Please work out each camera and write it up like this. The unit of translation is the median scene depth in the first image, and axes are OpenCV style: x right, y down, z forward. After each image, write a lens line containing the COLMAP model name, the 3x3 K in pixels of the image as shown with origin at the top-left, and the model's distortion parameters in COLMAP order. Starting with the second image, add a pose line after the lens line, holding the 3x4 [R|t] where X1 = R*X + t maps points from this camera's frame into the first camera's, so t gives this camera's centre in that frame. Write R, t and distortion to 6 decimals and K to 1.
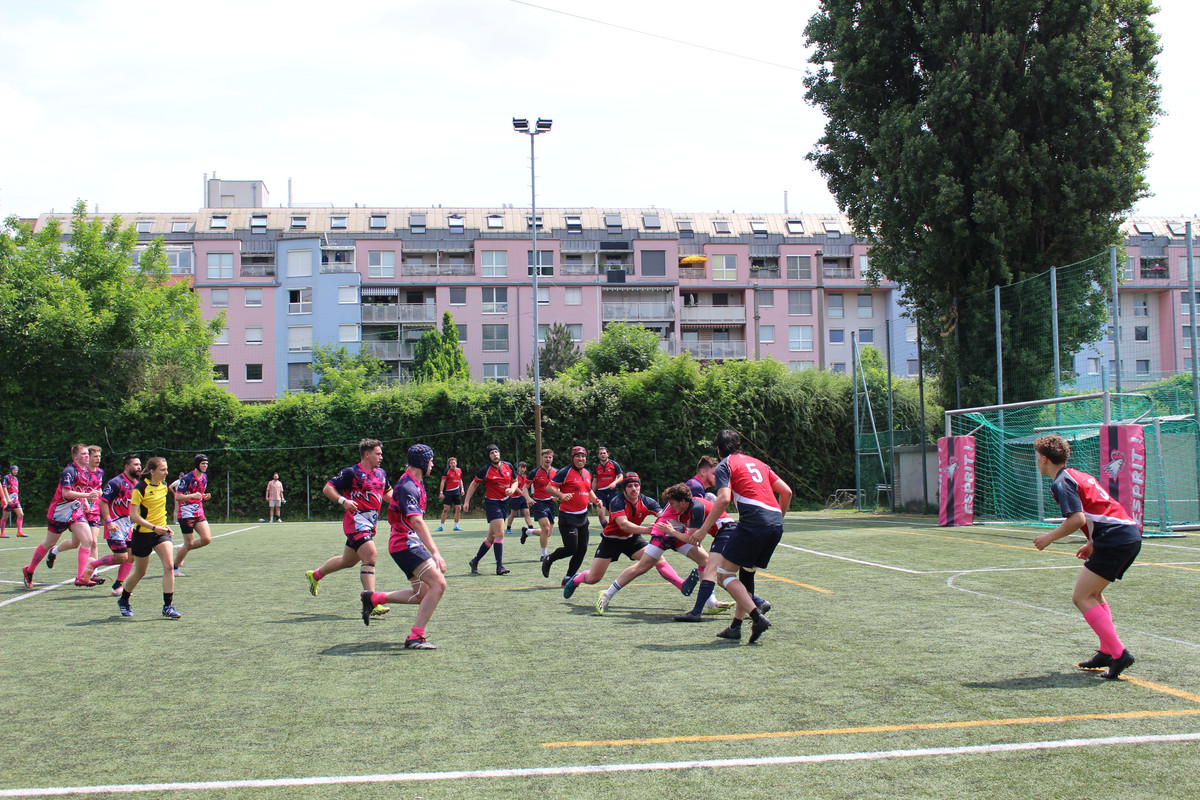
lens RADIAL K [[1474.8, 0, 597.0], [0, 1474.8, 406.3], [0, 0, 1]] dist [-0.108817, 0.159460]
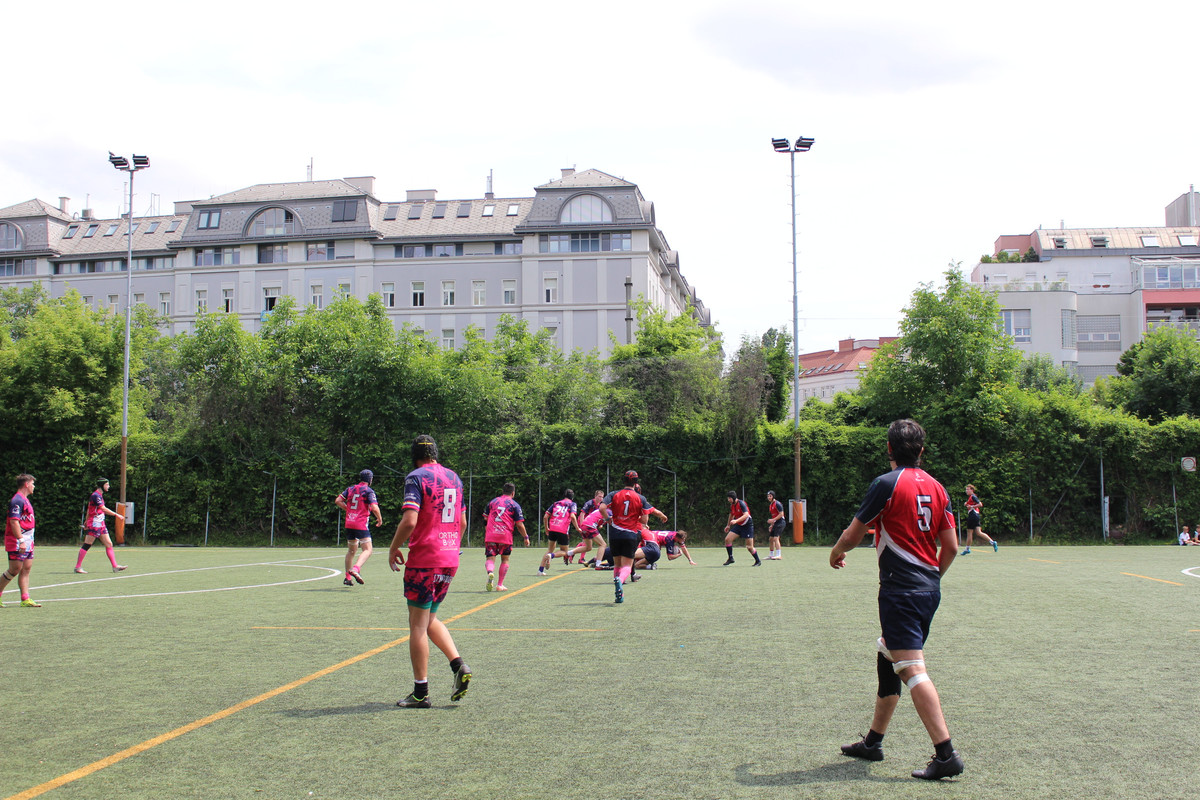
lens RADIAL K [[1476.1, 0, 597.3], [0, 1476.1, 405.5], [0, 0, 1]] dist [-0.109125, 0.161681]
pose [[0.971188, -0.003338, -0.238290, -0.674948], [-0.000779, 0.999852, -0.017180, 0.008147], [0.238312, 0.016871, 0.971042, -0.066140]]
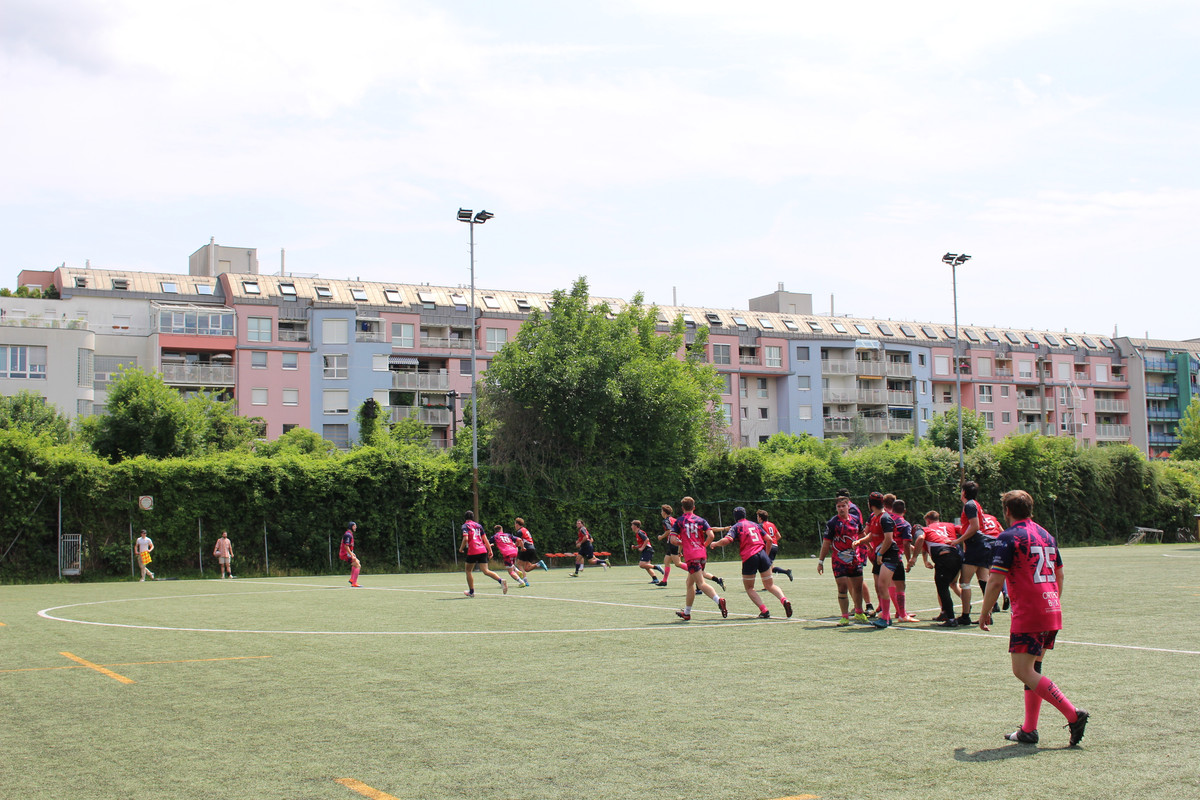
lens RADIAL K [[1446.4, 0, 596.0], [0, 1446.4, 405.4], [0, 0, 1]] dist [-0.111916, 0.154680]
pose [[0.926787, 0.030072, 0.374383, -0.625867], [-0.012836, 0.998743, -0.048447, 0.007358], [-0.375369, 0.040094, 0.926008, -0.063009]]
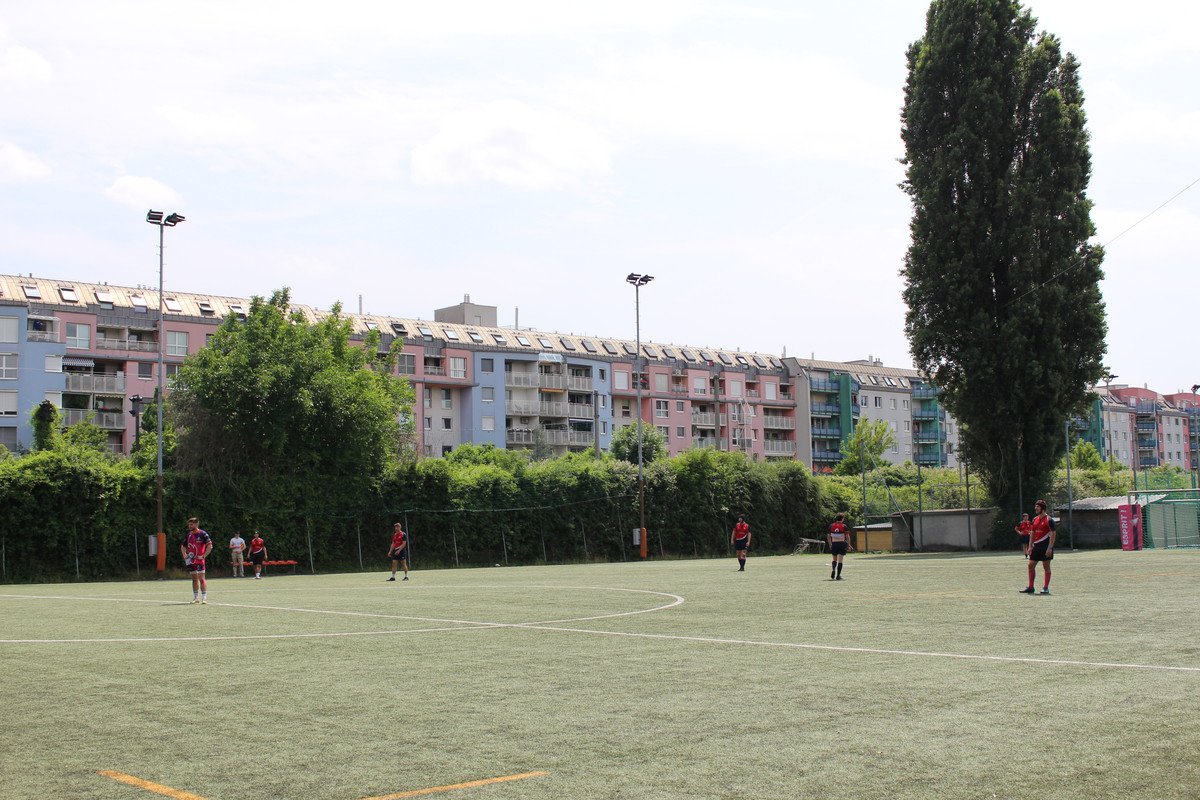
lens RADIAL K [[1447.5, 0, 596.0], [0, 1447.5, 404.7], [0, 0, 1]] dist [-0.110939, 0.152373]
pose [[0.821577, 0.051461, 0.567771, -0.637309], [-0.021624, 0.998014, -0.059166, 0.007001], [-0.569688, 0.036332, 0.821058, -0.072984]]
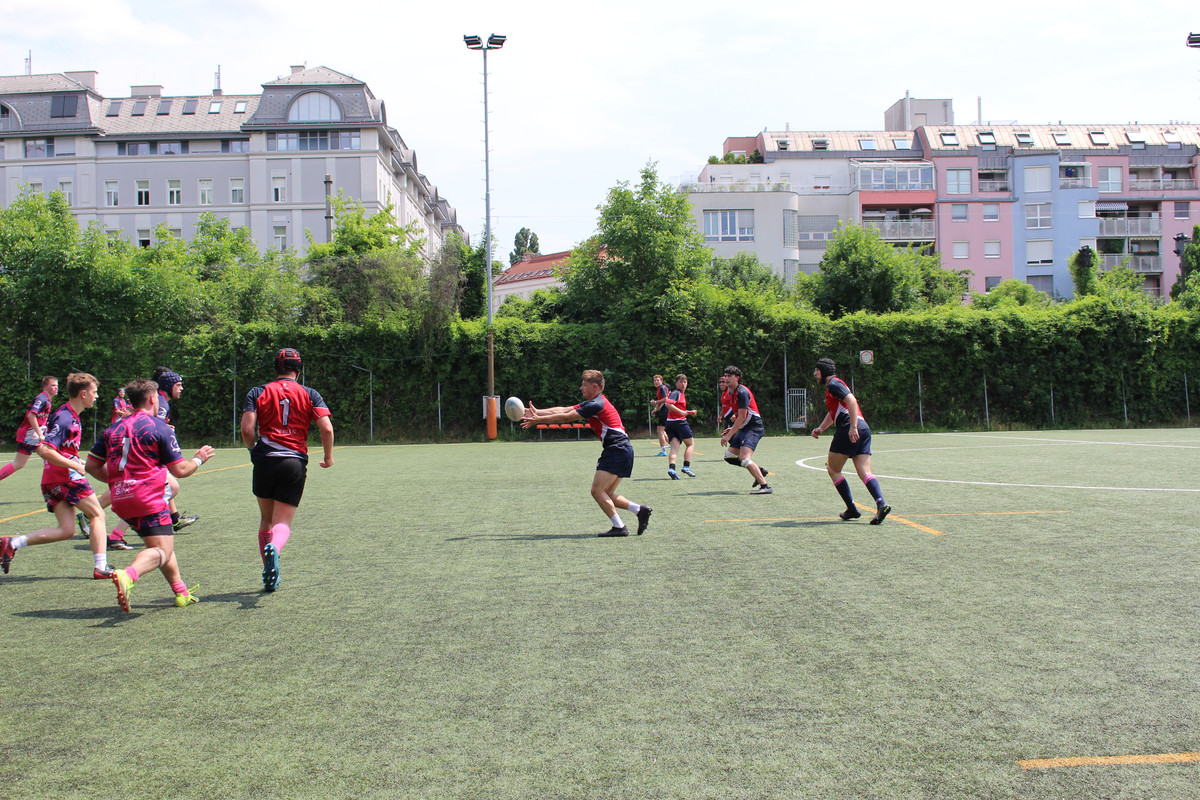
lens RADIAL K [[1446.4, 0, 596.0], [0, 1446.4, 405.4], [0, 0, 1]] dist [-0.111916, 0.154680]
pose [[0.996432, -0.002788, -0.084349, -0.639874], [0.007284, 0.998566, 0.053039, 0.008791], [0.084080, -0.053464, 0.995024, -0.051418]]
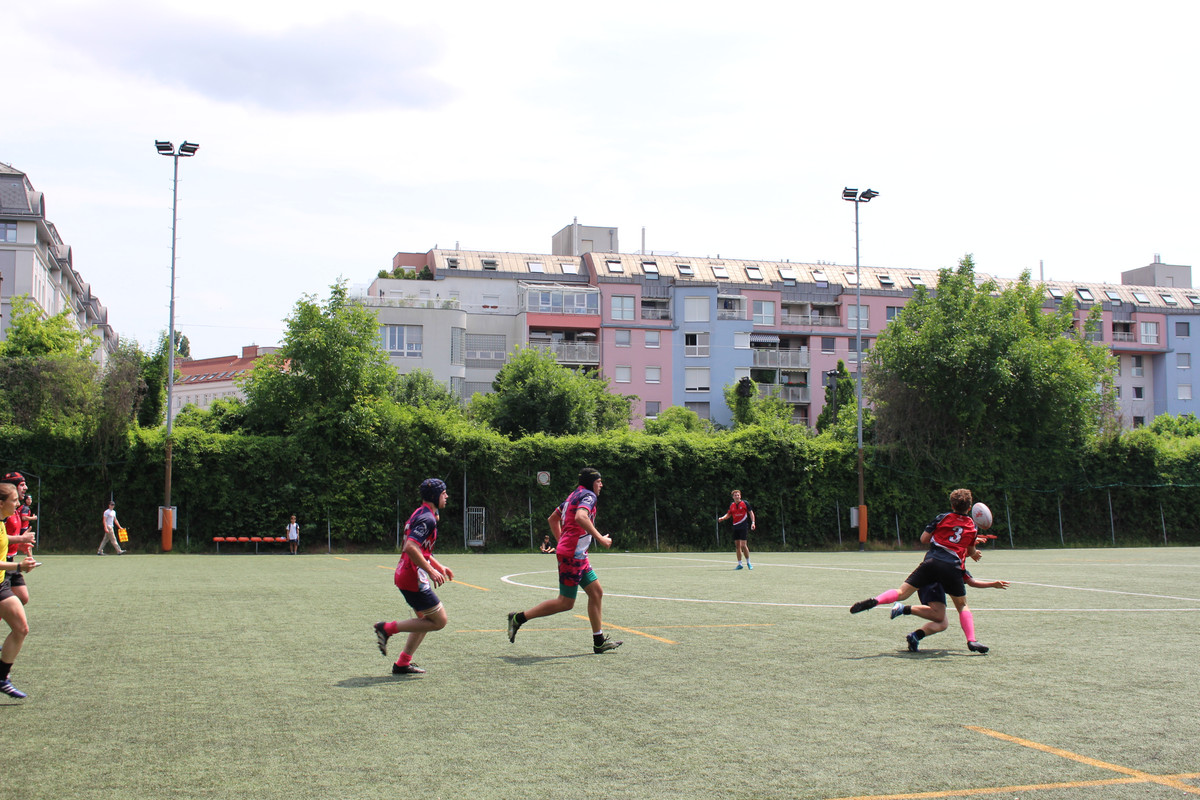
lens RADIAL K [[1474.8, 0, 597.0], [0, 1474.8, 406.3], [0, 0, 1]] dist [-0.108817, 0.159460]
pose [[0.987557, 0.030027, 0.154366, -0.657084], [-0.026115, 0.999286, -0.027310, 0.007048], [-0.155076, 0.022938, 0.987636, -0.076011]]
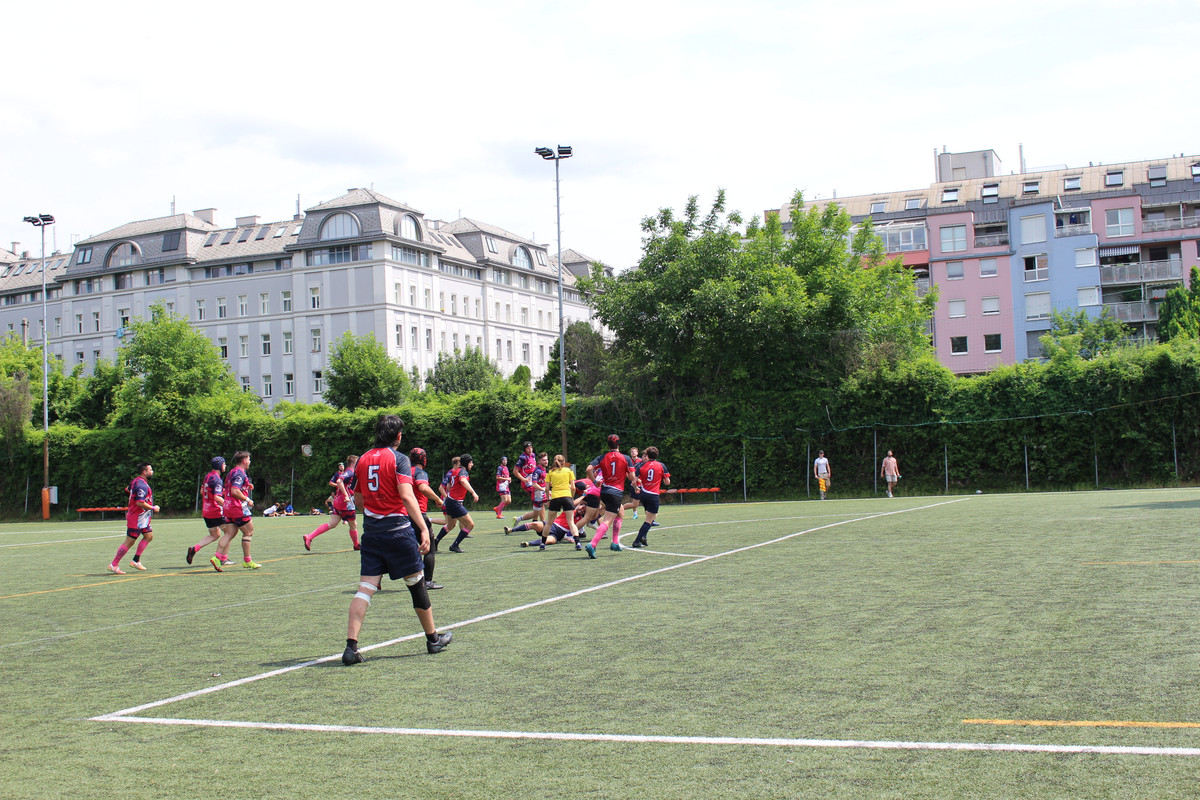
lens RADIAL K [[1474.8, 0, 597.0], [0, 1474.8, 406.3], [0, 0, 1]] dist [-0.108817, 0.159460]
pose [[0.870866, -0.038754, -0.489990, 0.026524], [0.048589, 0.998792, 0.007362, -0.000688], [0.489113, -0.030219, 0.871697, -0.000147]]
